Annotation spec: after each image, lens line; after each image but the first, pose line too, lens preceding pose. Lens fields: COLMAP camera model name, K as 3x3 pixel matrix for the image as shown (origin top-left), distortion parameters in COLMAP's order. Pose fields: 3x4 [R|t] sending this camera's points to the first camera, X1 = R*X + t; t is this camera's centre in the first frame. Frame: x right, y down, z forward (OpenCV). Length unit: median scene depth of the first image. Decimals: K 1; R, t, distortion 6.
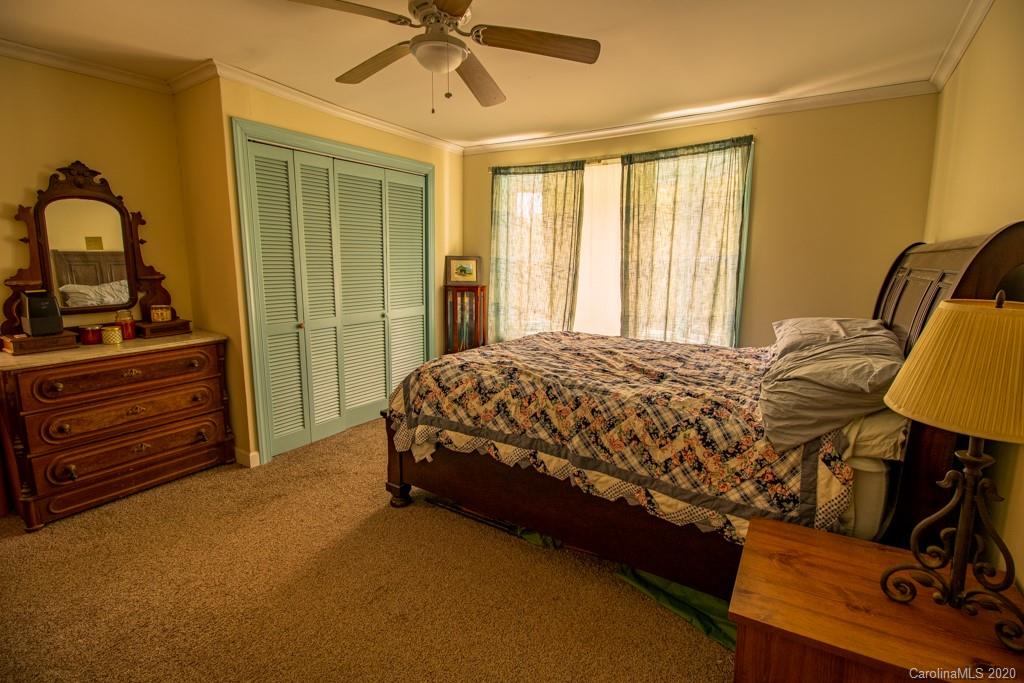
lens RADIAL K [[469.7, 0, 510.3], [0, 469.7, 336.2], [0, 0, 1]] dist [-0.009204, -0.004188]
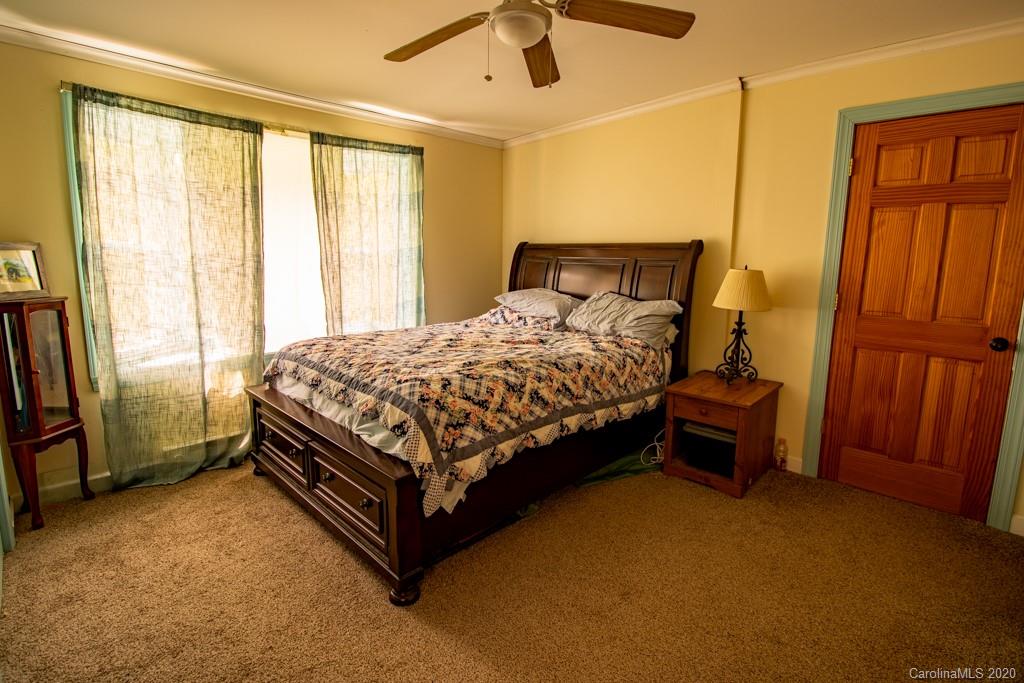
lens RADIAL K [[506.3, 0, 511.7], [0, 506.3, 336.4], [0, 0, 1]] dist [-0.016479, -0.000739]
pose [[0.190769, -0.162788, 0.968043, -1.037234], [0.146332, 0.979851, 0.135937, -0.130644], [-0.970667, 0.115723, 0.210746, 0.753375]]
